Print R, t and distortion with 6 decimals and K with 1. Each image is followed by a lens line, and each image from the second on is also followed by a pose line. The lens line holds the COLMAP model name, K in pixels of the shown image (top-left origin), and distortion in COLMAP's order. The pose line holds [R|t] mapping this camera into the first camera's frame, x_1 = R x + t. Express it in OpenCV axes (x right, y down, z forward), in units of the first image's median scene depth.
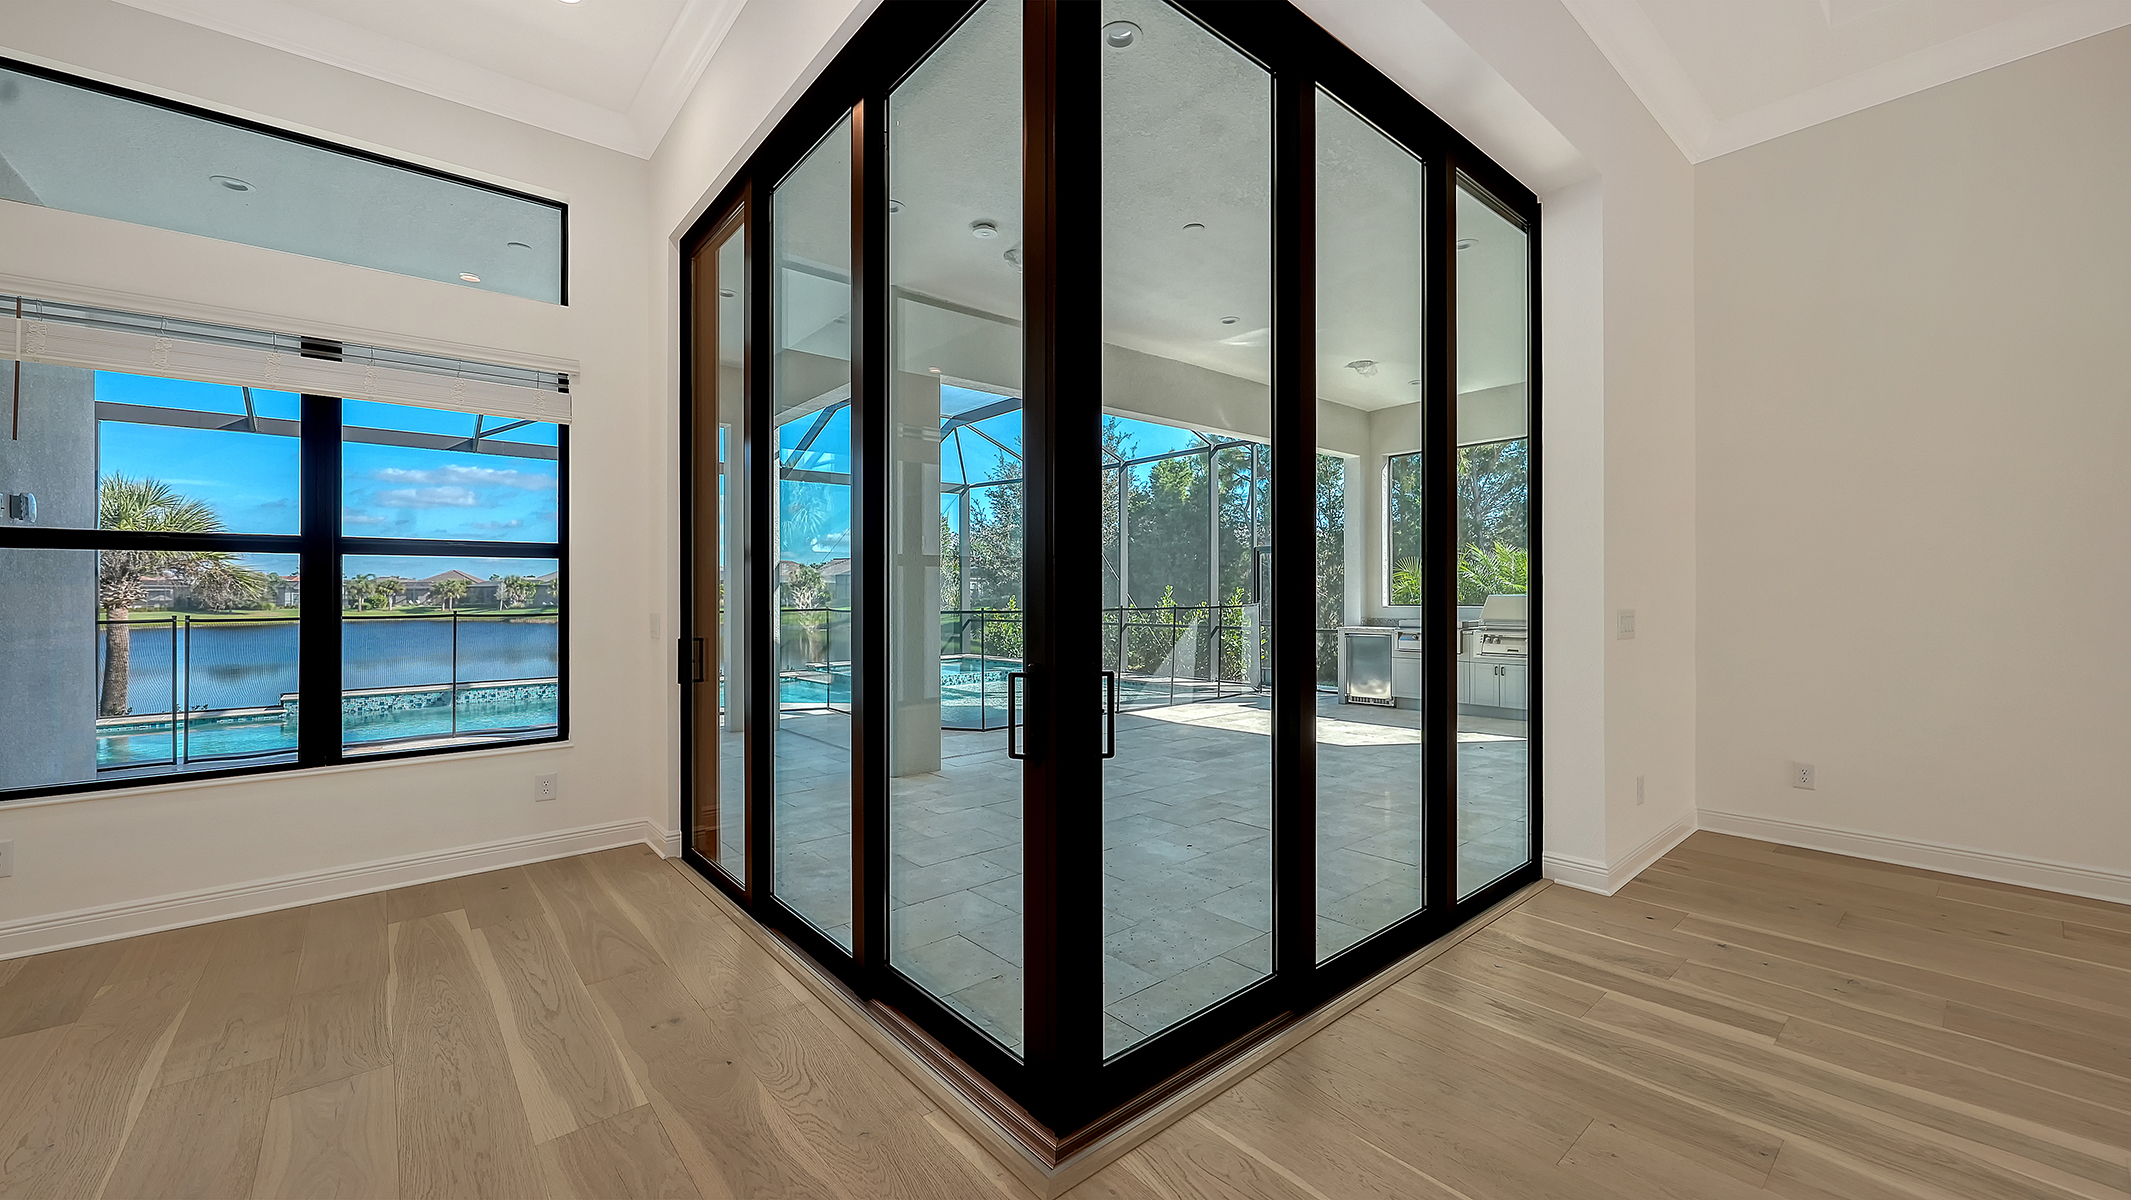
lens RADIAL K [[824.5, 0, 1085.6], [0, 824.5, 586.1], [0, 0, 1]] dist [-0.008467, 0.001258]
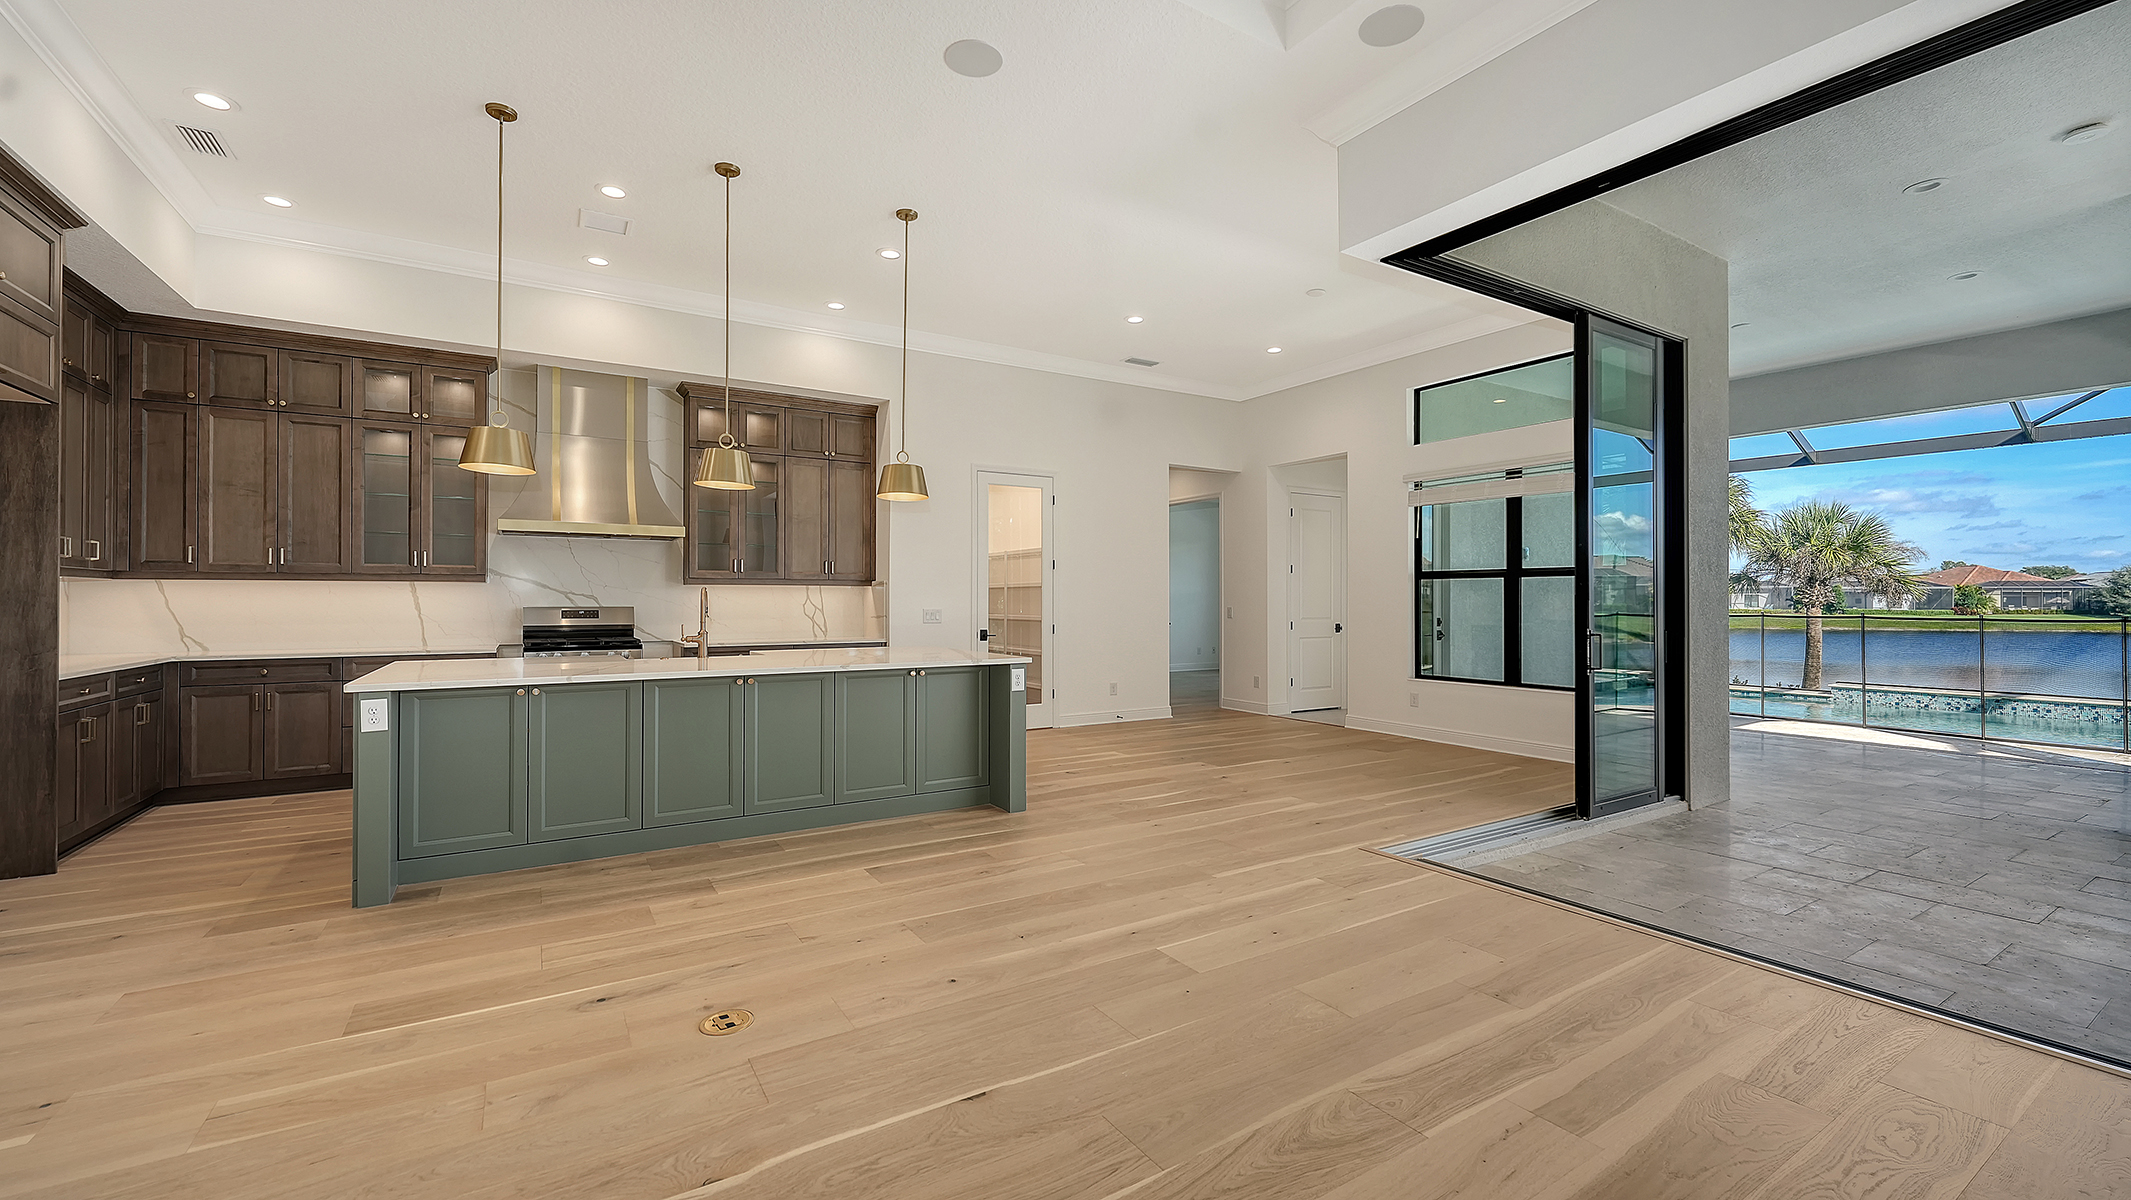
lens RADIAL K [[871.7, 0, 1059.9], [0, 871.7, 591.6], [0, 0, 1]] dist [-0.001224, -0.000358]
pose [[-0.155723, -0.000554, -0.987801, 1.108427], [0.005941, 0.999981, -0.001498, -0.008470], [0.987783, -0.006101, -0.155717, 0.217556]]
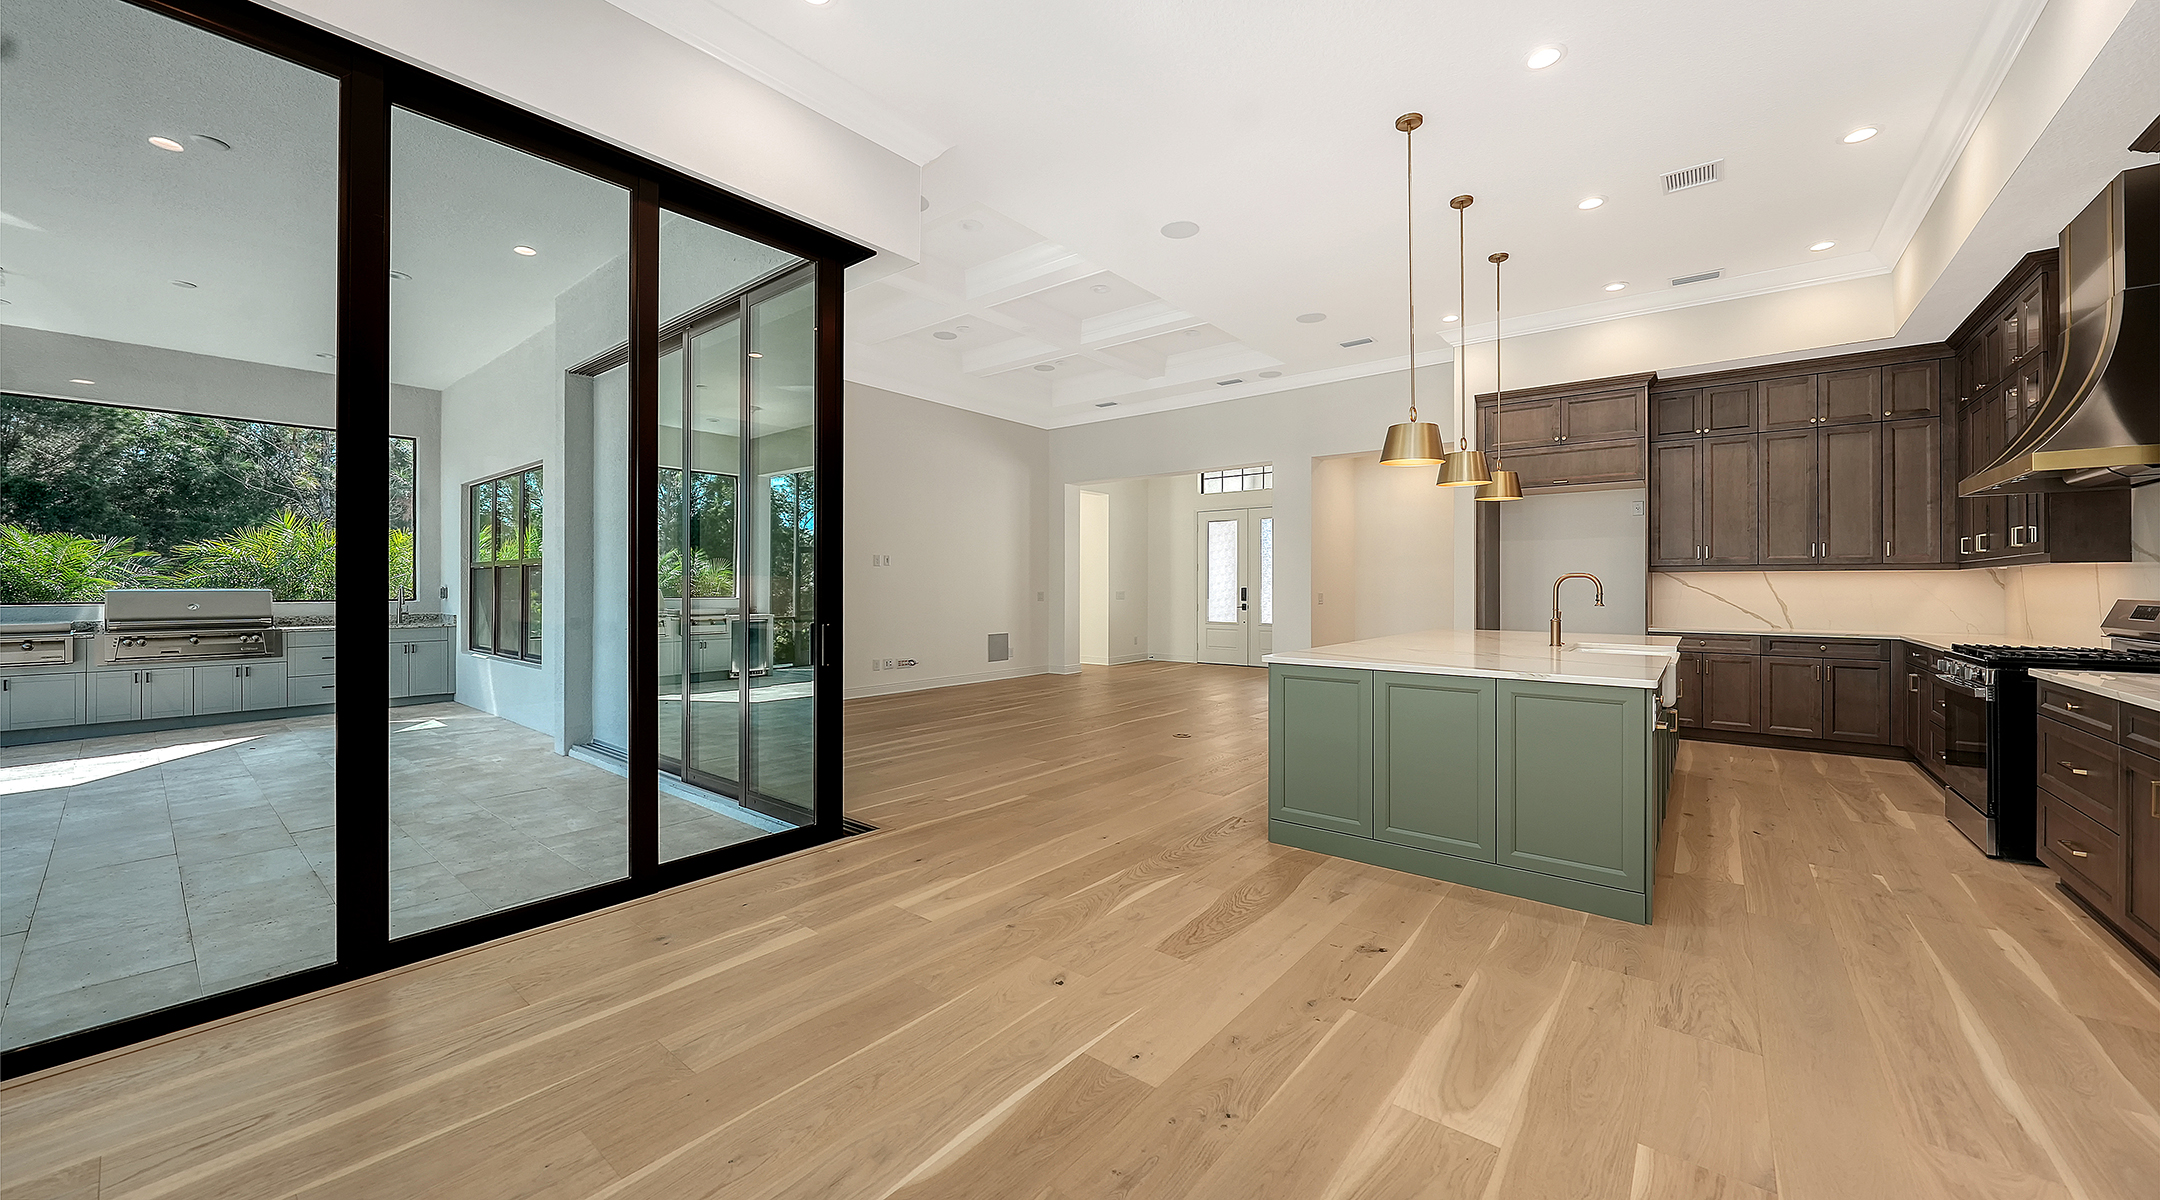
lens RADIAL K [[772.6, 0, 1090.2], [0, 772.6, 588.8], [0, 0, 1]] dist [-0.002610, -0.001267]
pose [[-0.176729, 0.003653, 0.984253, -1.026848], [-0.006331, 0.999968, -0.004849, 0.012710], [-0.984239, -0.007089, -0.176700, 0.349185]]
